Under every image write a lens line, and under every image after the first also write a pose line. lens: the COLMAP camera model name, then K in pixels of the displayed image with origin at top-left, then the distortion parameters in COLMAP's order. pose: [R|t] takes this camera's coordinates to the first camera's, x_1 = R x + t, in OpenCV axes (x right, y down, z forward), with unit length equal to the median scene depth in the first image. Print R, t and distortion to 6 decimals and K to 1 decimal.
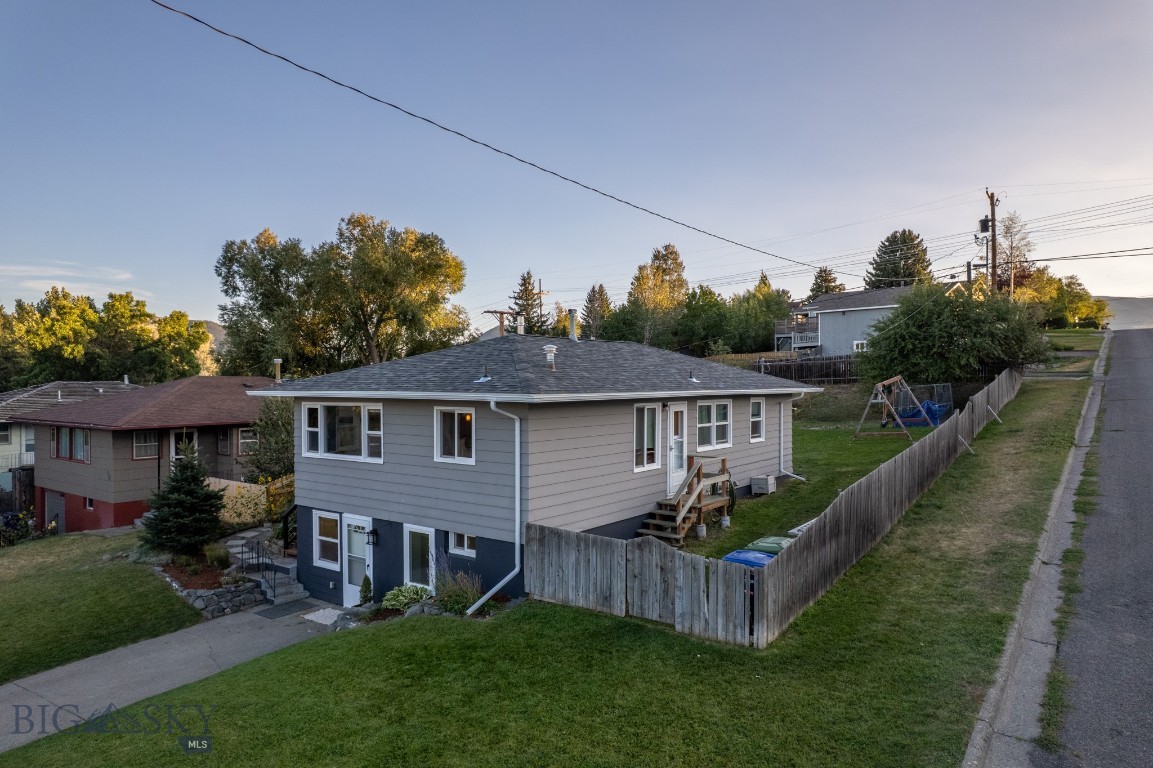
lens RADIAL K [[762.9, 0, 576.5], [0, 762.9, 384.0], [0, 0, 1]] dist [-0.005649, -0.000972]
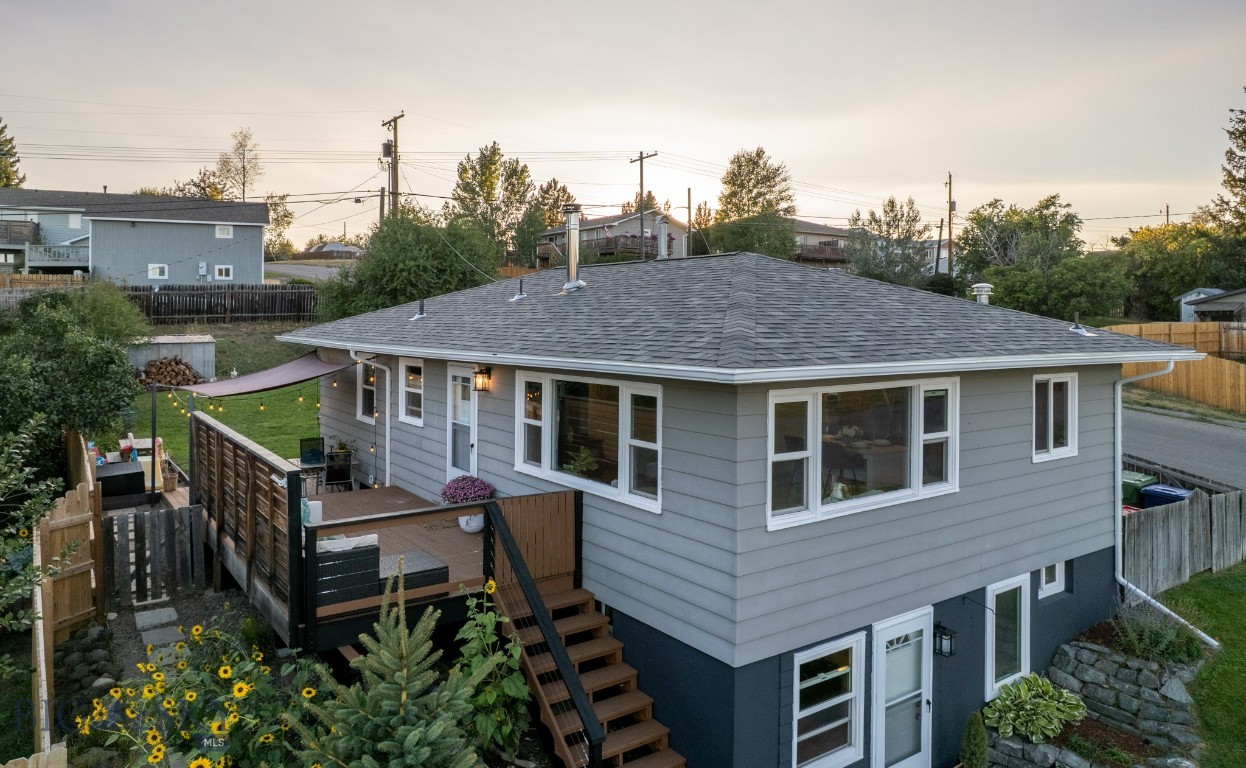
lens RADIAL K [[852.4, 0, 618.3], [0, 852.4, 315.9], [0, 0, 1]] dist [-0.002301, -0.001563]
pose [[0.304552, 0.000232, 0.952496, -0.848336], [0.000937, 0.999999, -0.000543, -0.016026], [-0.952495, 0.001058, 0.304551, 0.995404]]
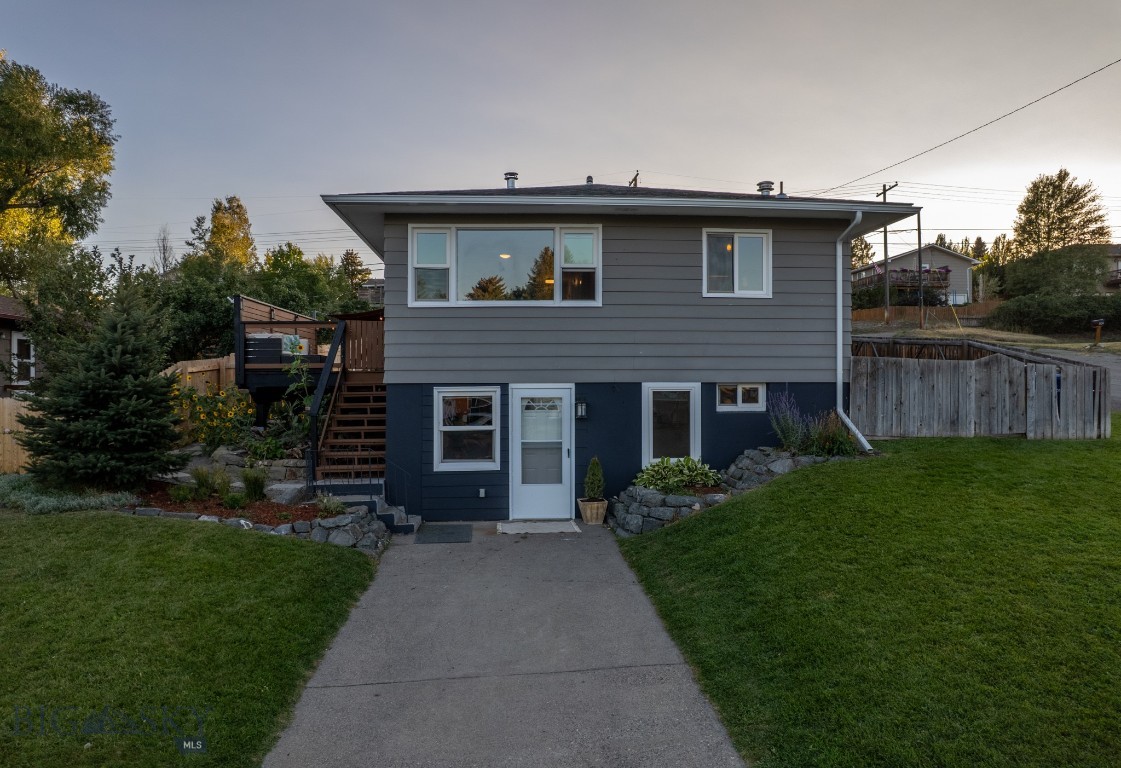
lens RADIAL K [[746.2, 0, 561.2], [0, 746.2, 397.9], [0, 0, 1]] dist [-0.042192, 0.053184]
pose [[0.753362, -0.017249, 0.657380, -0.722393], [0.007699, 0.999819, 0.017411, 0.171770], [-0.657561, -0.008056, 0.753358, 0.460926]]
